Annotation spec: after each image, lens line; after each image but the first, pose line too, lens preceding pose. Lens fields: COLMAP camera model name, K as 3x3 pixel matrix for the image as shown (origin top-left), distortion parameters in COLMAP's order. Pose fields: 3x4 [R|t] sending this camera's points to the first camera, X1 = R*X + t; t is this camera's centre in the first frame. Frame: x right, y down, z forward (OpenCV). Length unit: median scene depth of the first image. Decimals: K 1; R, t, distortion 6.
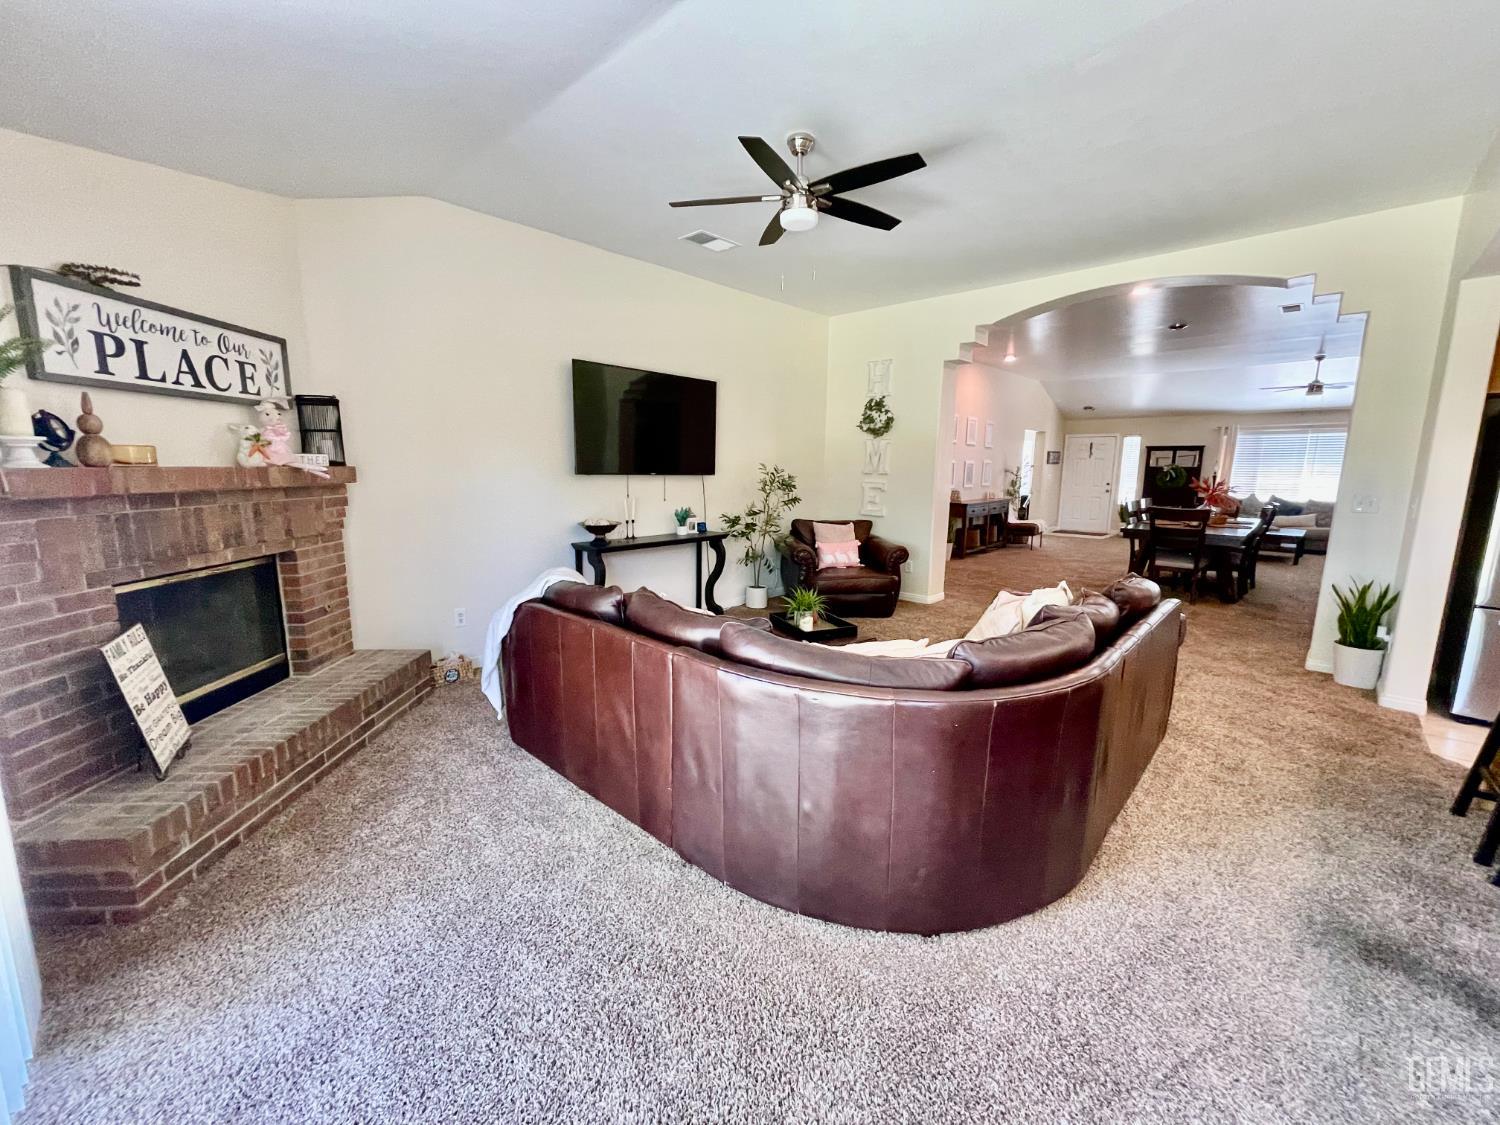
lens RADIAL K [[599.1, 0, 750.0], [0, 599.1, 562.5], [0, 0, 1]] dist [0.000303, 0.000130]
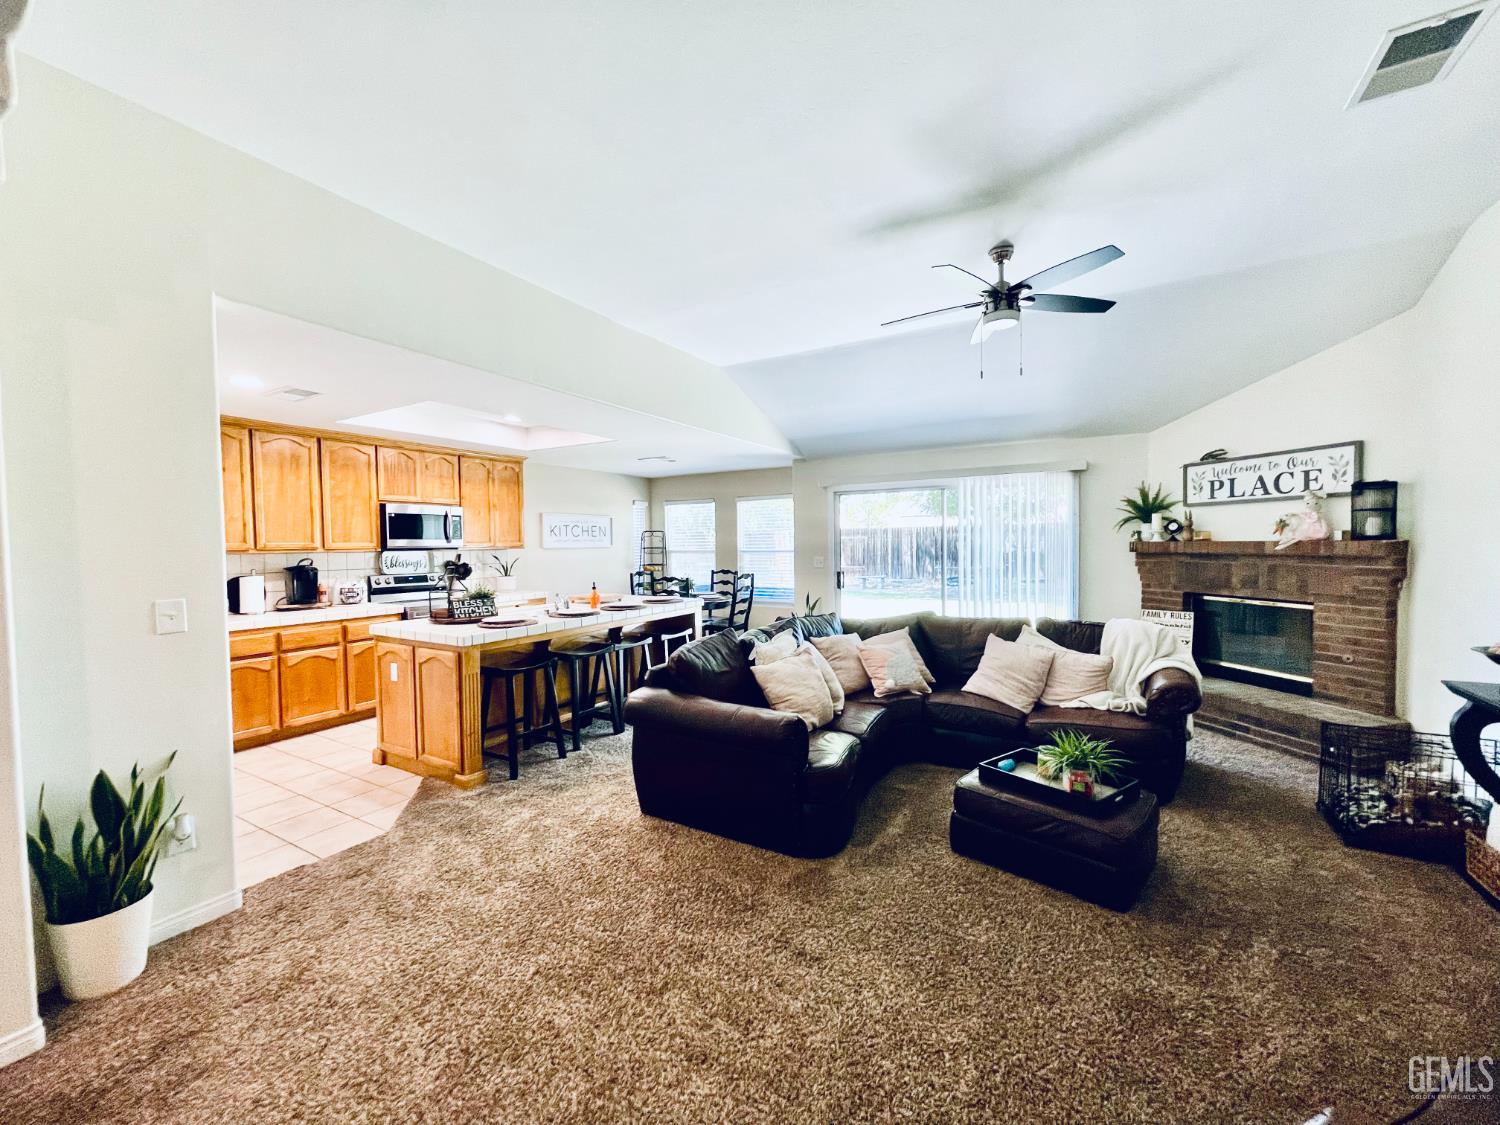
lens RADIAL K [[599.1, 0, 750.0], [0, 599.1, 562.5], [0, 0, 1]] dist [0.000303, 0.000130]
pose [[-0.970705, 0.011230, -0.240012, 0.937454], [-0.034862, 0.981754, 0.186931, -0.378731], [0.237732, 0.189822, -0.952602, 2.362578]]
